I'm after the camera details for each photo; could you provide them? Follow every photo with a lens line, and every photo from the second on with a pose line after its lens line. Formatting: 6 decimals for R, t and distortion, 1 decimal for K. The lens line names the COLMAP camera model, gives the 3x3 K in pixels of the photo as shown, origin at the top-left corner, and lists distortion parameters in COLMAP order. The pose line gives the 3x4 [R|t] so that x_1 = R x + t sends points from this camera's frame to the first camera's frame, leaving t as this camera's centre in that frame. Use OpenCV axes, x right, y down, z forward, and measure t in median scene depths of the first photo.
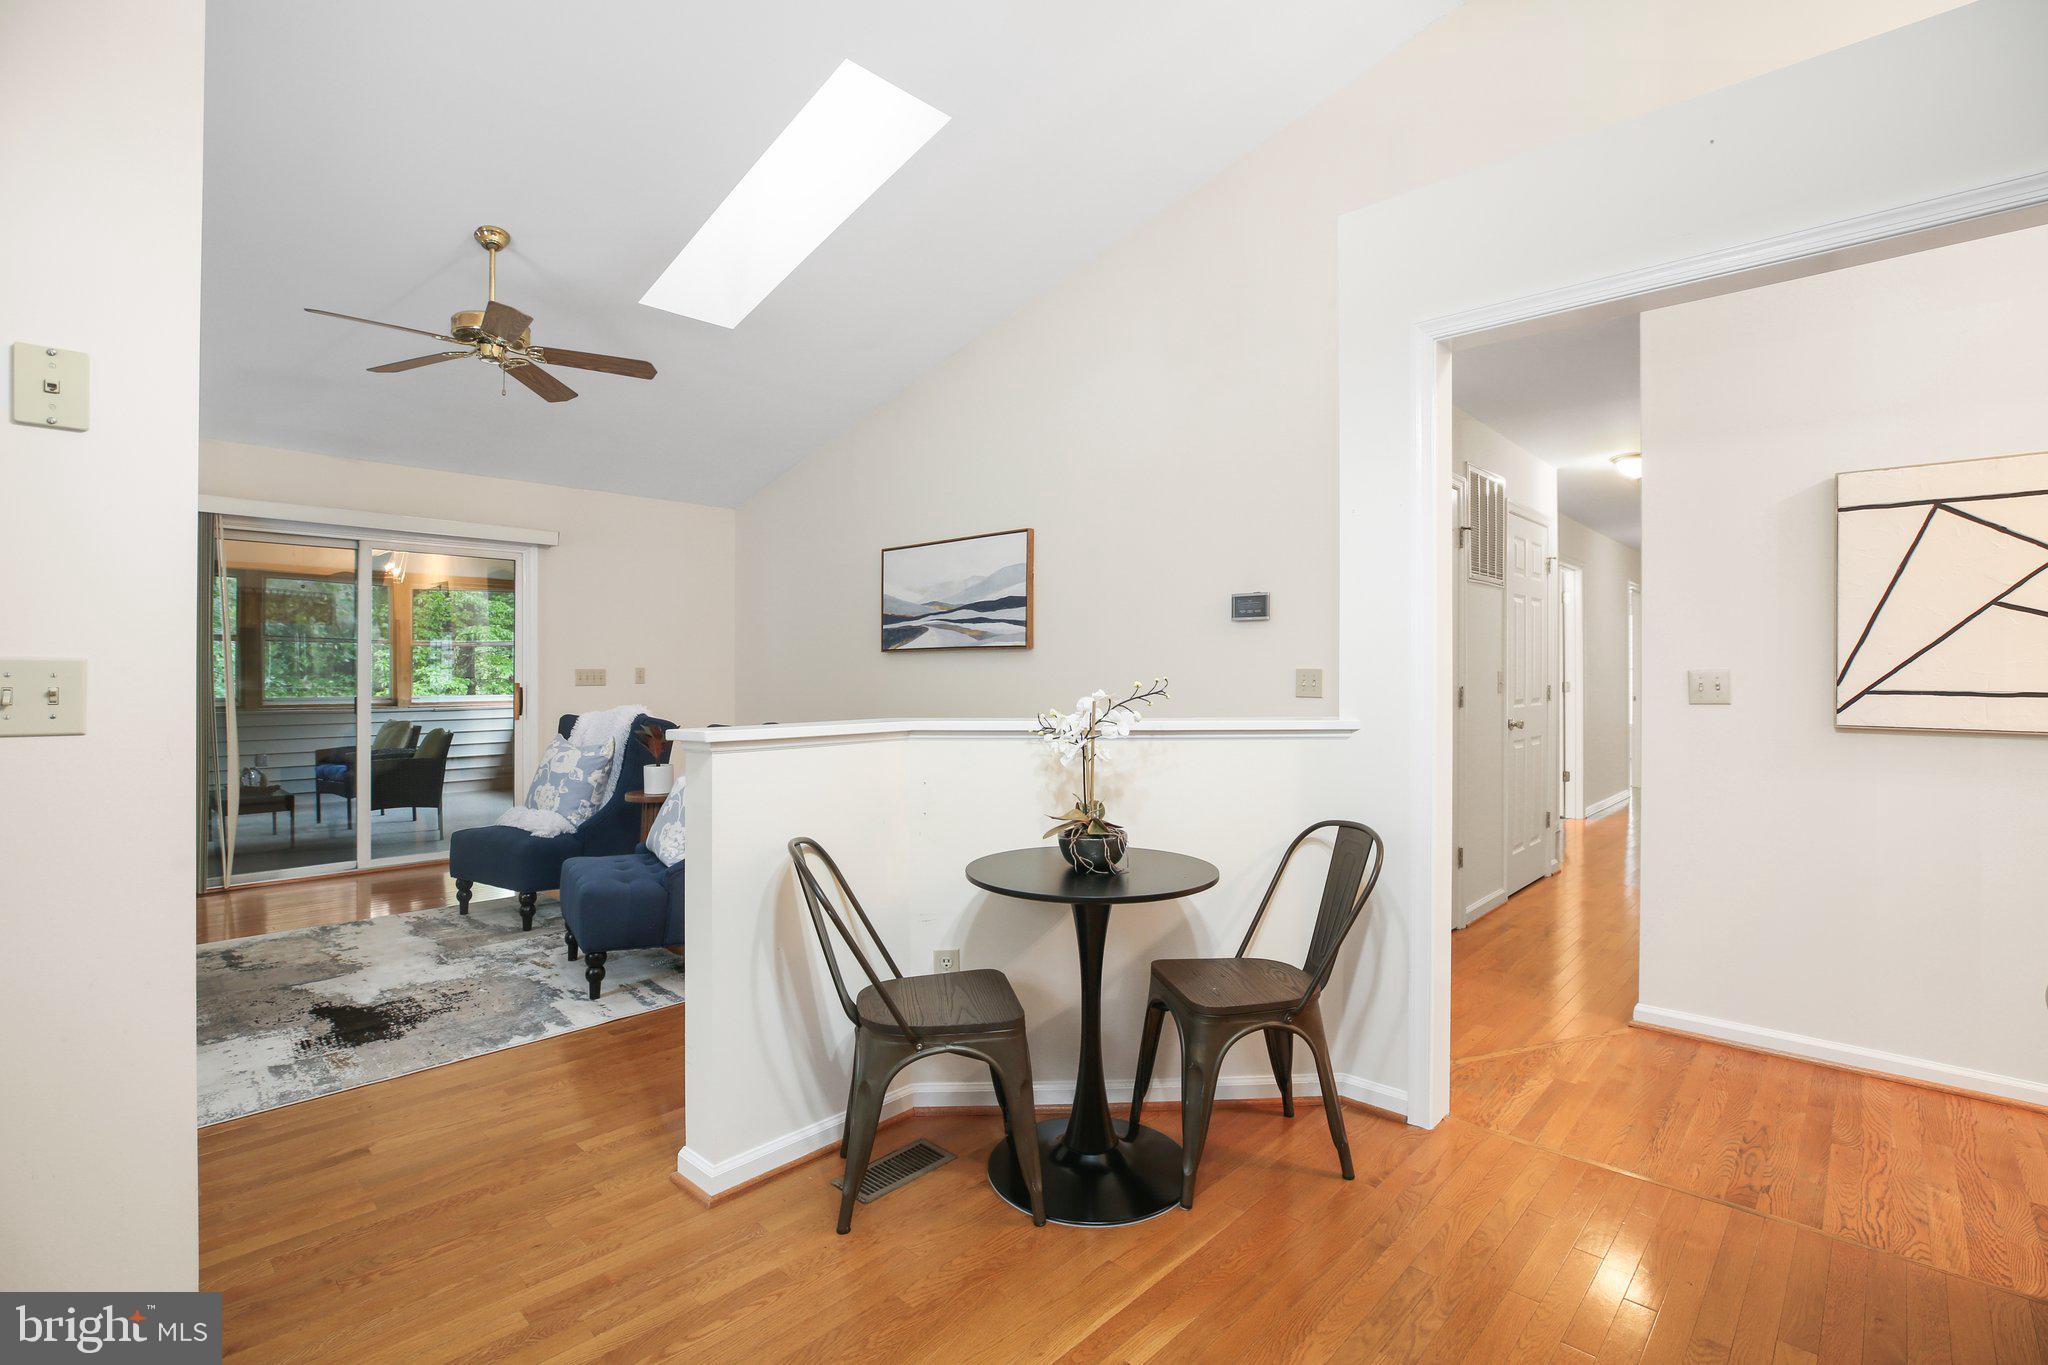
lens RADIAL K [[937.3, 0, 1032.5], [0, 937.3, 678.3], [0, 0, 1]] dist [-0.033895, 0.009488]
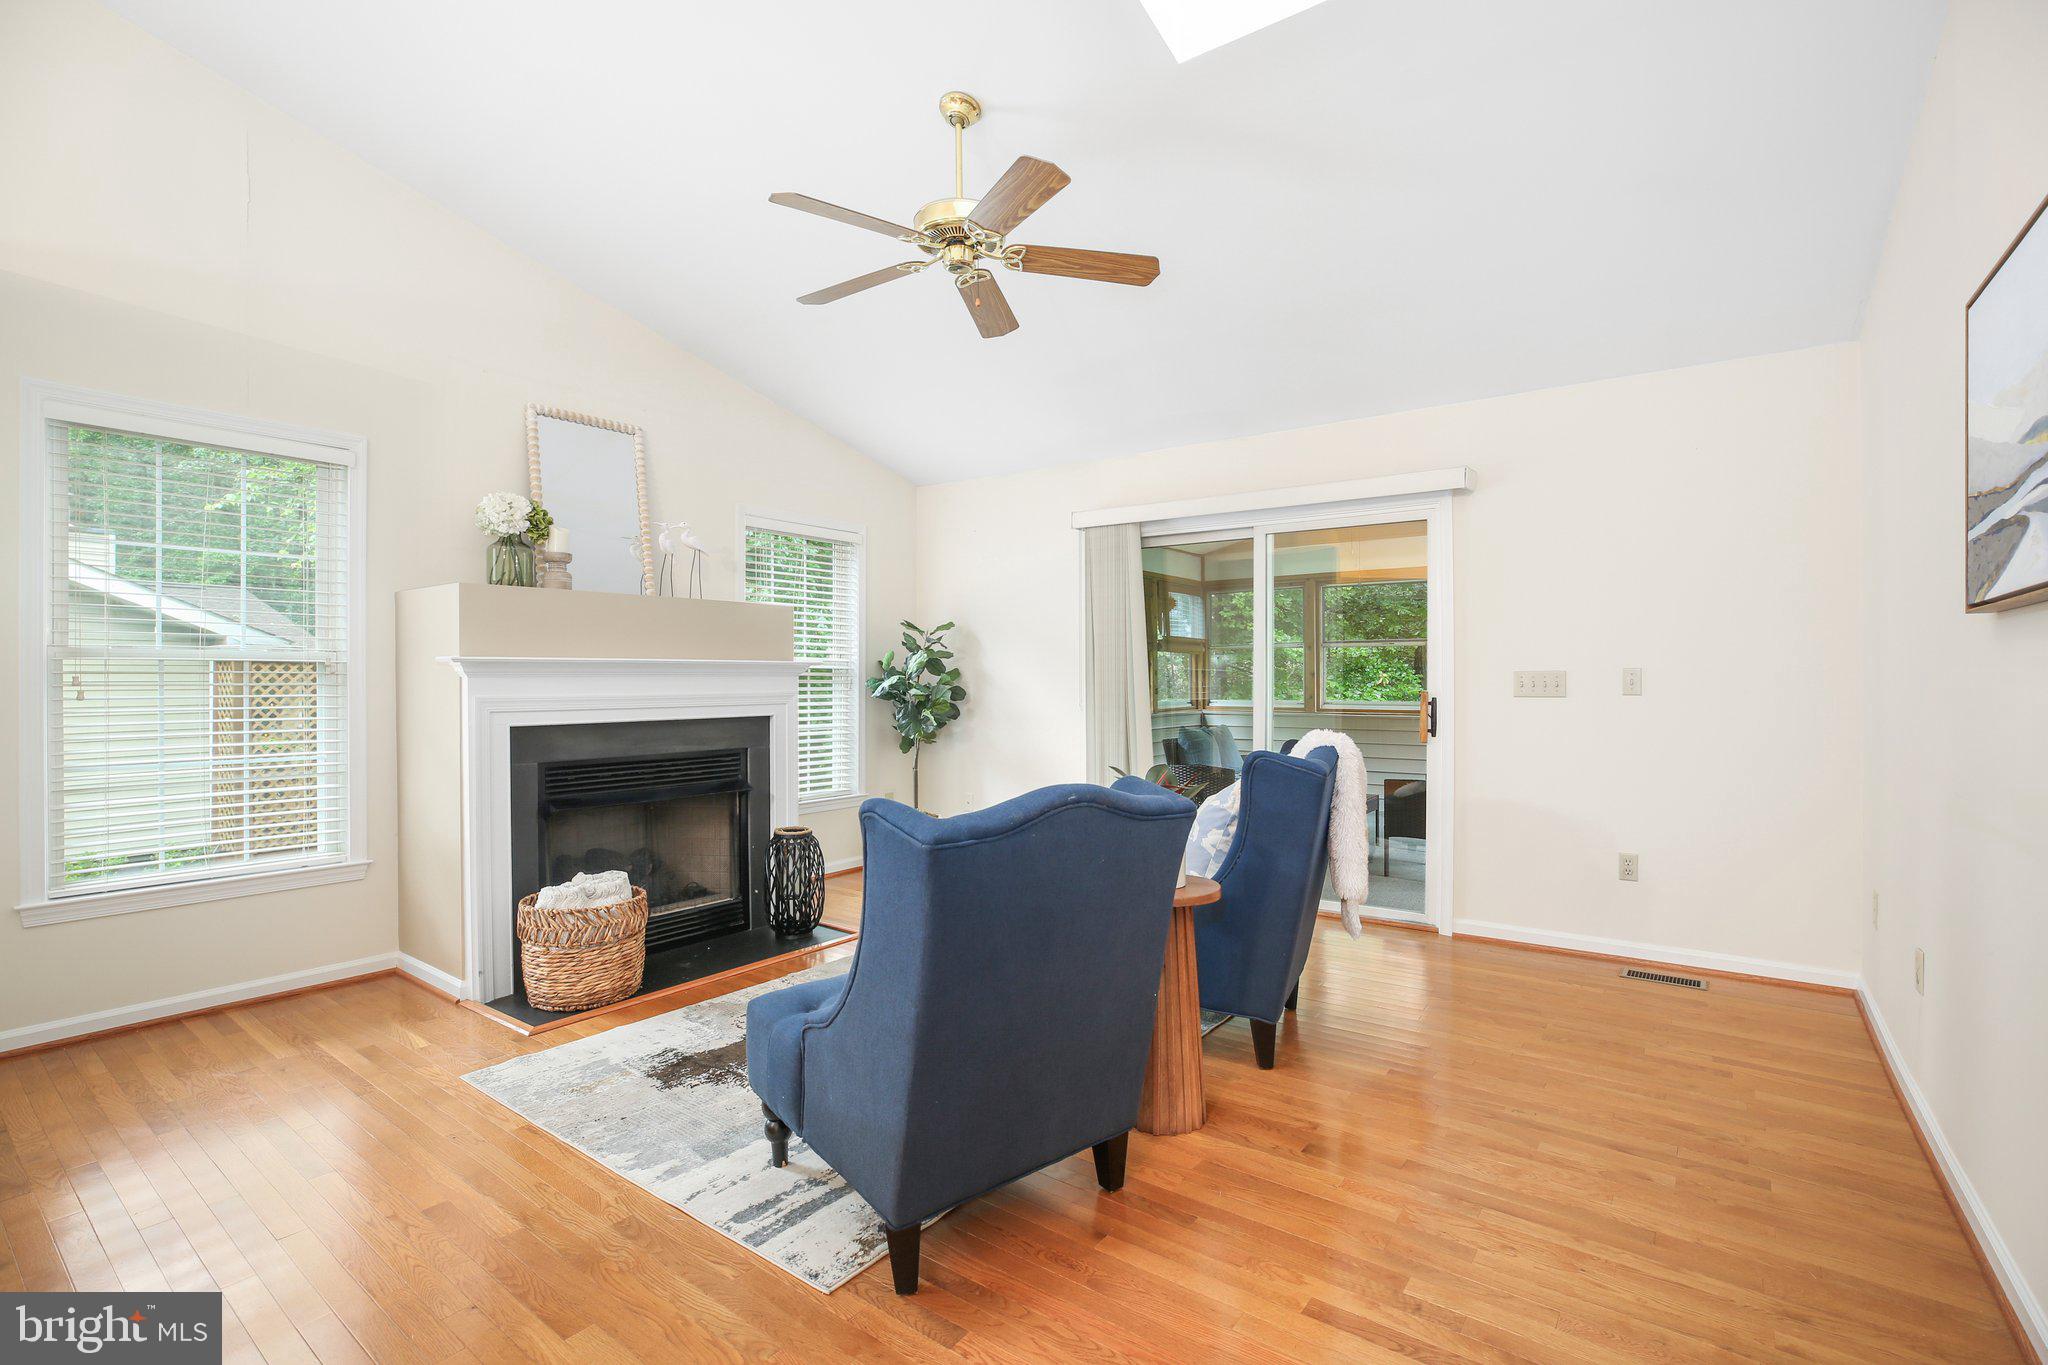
lens RADIAL K [[937.3, 0, 1028.0], [0, 937.3, 679.1], [0, 0, 1]] dist [-0.033895, 0.009488]
pose [[0.108201, -0.000447, -0.994129, 0.207992], [-0.002458, 0.999997, -0.000717, -0.005864], [0.994126, 0.002521, 0.108200, 1.077980]]
